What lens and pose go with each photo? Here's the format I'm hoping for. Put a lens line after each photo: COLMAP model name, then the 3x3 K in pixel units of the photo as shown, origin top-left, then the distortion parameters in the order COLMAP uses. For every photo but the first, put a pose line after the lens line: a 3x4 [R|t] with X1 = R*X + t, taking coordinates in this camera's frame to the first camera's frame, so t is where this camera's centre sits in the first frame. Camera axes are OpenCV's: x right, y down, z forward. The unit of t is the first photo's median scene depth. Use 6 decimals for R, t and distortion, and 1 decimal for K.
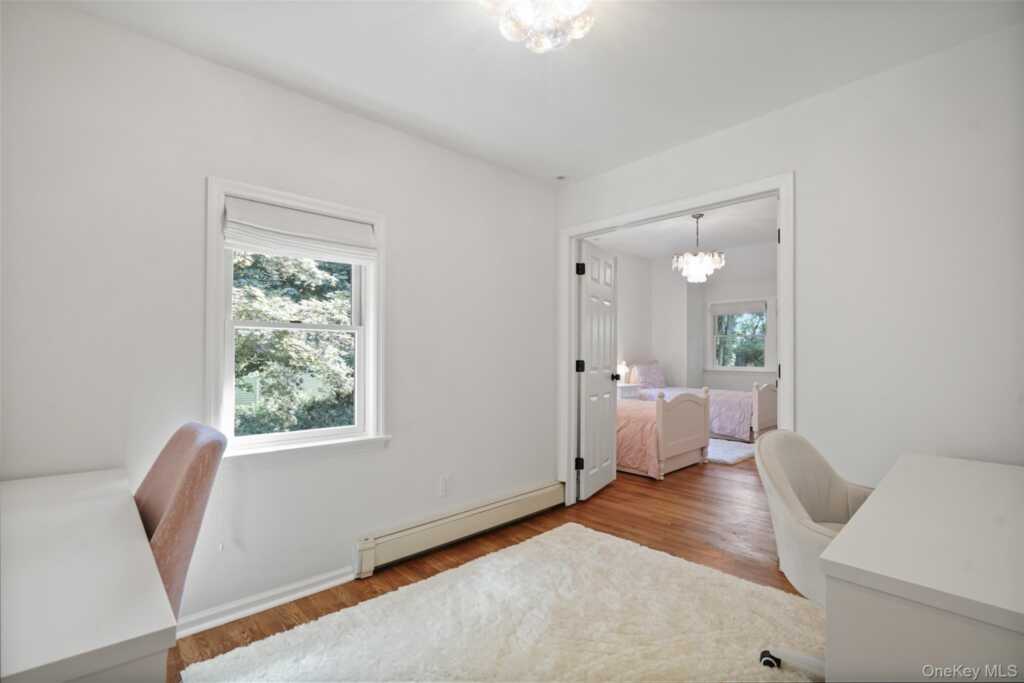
lens RADIAL K [[467.4, 0, 512.0], [0, 467.4, 341.5], [0, 0, 1]] dist [0.000111, 0.000140]
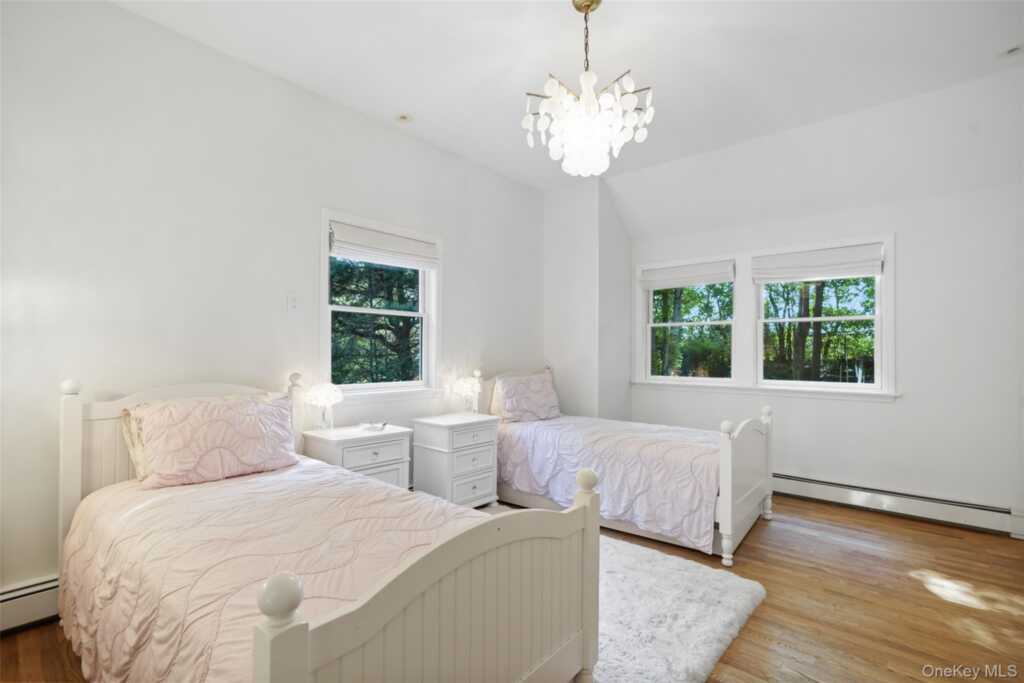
lens RADIAL K [[485.0, 0, 511.2], [0, 485.0, 344.9], [0, 0, 1]] dist [-0.001543, 0.000682]
pose [[0.994354, -0.005875, 0.105955, 0.236149], [0.005343, 0.999972, 0.005301, 0.011976], [-0.105983, -0.004705, 0.994357, 0.491401]]
